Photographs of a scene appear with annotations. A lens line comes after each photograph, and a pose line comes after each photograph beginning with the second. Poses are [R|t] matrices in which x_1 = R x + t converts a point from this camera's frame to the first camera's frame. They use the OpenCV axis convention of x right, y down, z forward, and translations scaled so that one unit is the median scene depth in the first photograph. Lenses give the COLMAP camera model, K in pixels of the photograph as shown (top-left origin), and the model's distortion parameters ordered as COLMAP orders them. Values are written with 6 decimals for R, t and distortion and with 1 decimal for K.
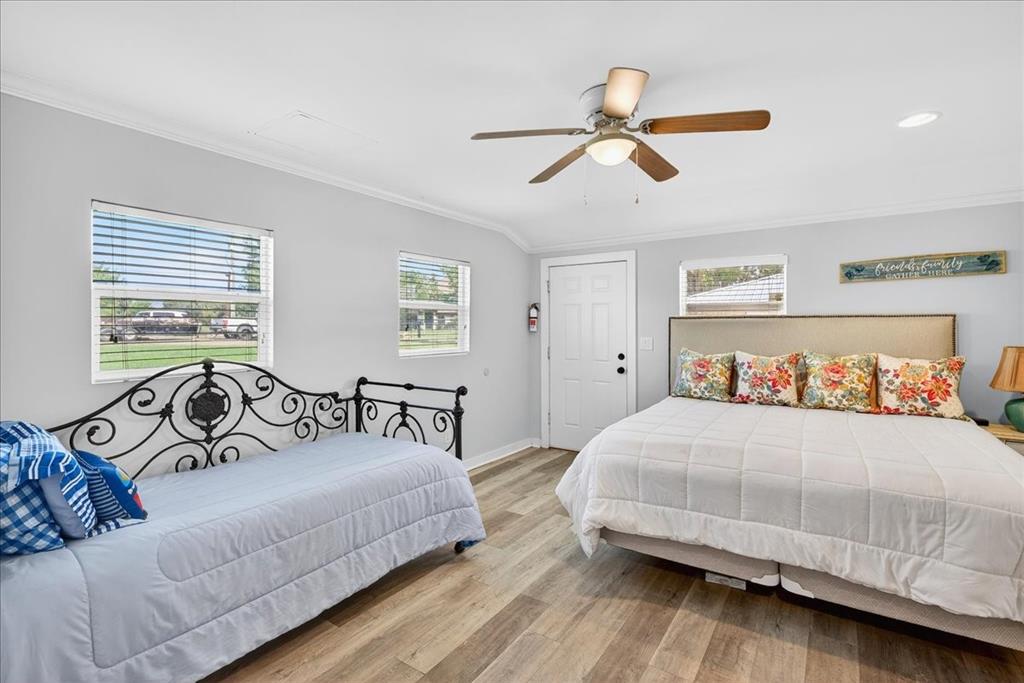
lens RADIAL K [[462.2, 0, 519.9], [0, 462.2, 331.5], [0, 0, 1]] dist [0.001055, -0.000035]
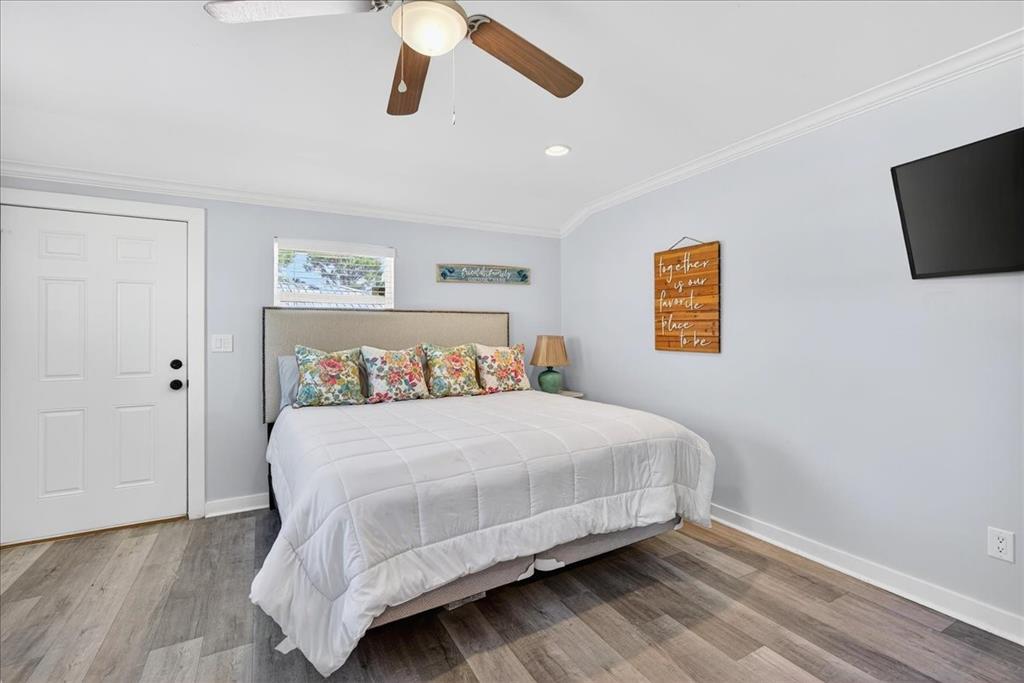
lens RADIAL K [[462.2, 0, 519.9], [0, 462.2, 331.5], [0, 0, 1]] dist [0.001055, -0.000035]
pose [[0.455195, 0.004424, 0.890381, -0.219997], [0.015114, 0.999805, -0.012695, 0.034958], [-0.890264, 0.019236, 0.455039, 0.380089]]
